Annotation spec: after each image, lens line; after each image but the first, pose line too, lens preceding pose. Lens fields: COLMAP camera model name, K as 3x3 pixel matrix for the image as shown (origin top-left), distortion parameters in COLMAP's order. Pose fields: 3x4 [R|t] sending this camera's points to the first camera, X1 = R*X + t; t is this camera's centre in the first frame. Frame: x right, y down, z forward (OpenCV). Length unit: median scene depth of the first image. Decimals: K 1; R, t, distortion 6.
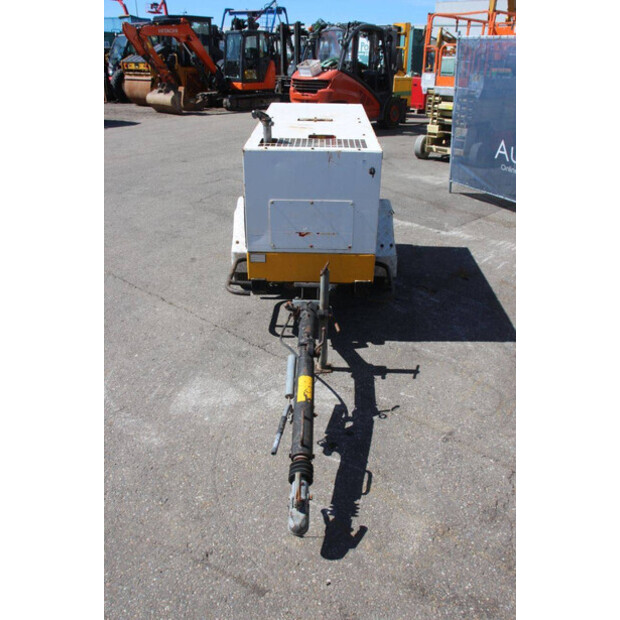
lens RADIAL K [[546.8, 0, 326.4], [0, 546.8, 317.3], [0, 0, 1]] dist [-0.130359, 0.097264]
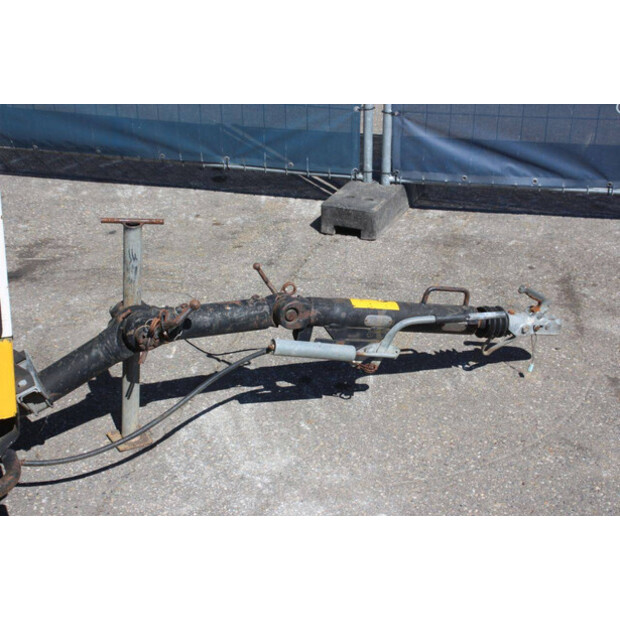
lens RADIAL K [[1031.1, 0, 313.3], [0, 1031.1, 313.8], [0, 0, 1]] dist [0.147332, 0.000000]
pose [[-0.373427, -0.436120, 0.818750, -0.768575], [0.404057, 0.718009, 0.566746, -0.438801], [-0.835039, 0.542460, -0.091906, 0.888776]]
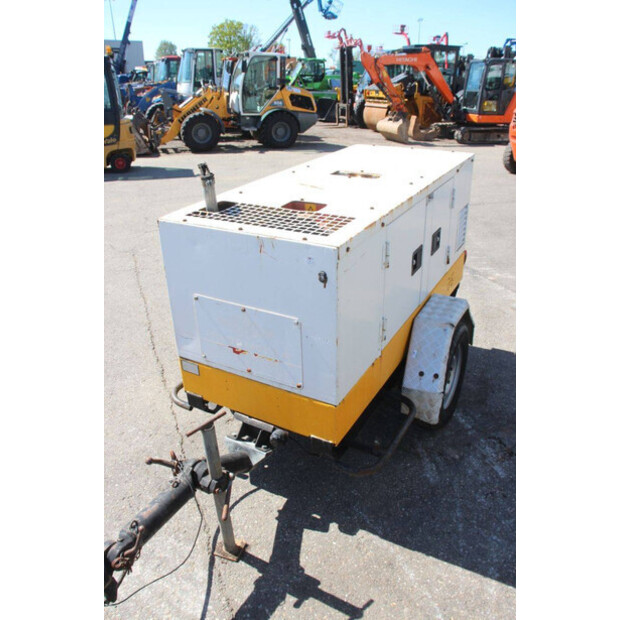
lens RADIAL K [[530.5, 0, 310.7], [0, 530.5, 321.1], [0, 0, 1]] dist [-0.121213, 0.063402]
pose [[0.871638, 0.192058, -0.450955, 0.313276], [-0.205394, 0.978481, 0.019726, -0.214967], [0.445039, 0.075429, 0.892329, 0.450906]]
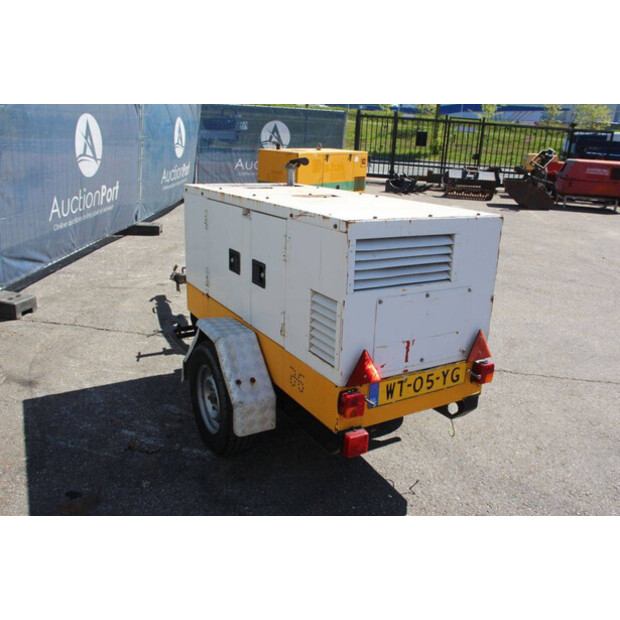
lens RADIAL K [[546.8, 0, 313.1], [0, 546.8, 311.1], [0, 0, 1]] dist [-0.130359, 0.097264]
pose [[-0.864326, 0.085907, -0.495540, 0.411165], [-0.296879, 0.708174, 0.640587, -0.836631], [0.405960, 0.700792, -0.586590, 1.777638]]
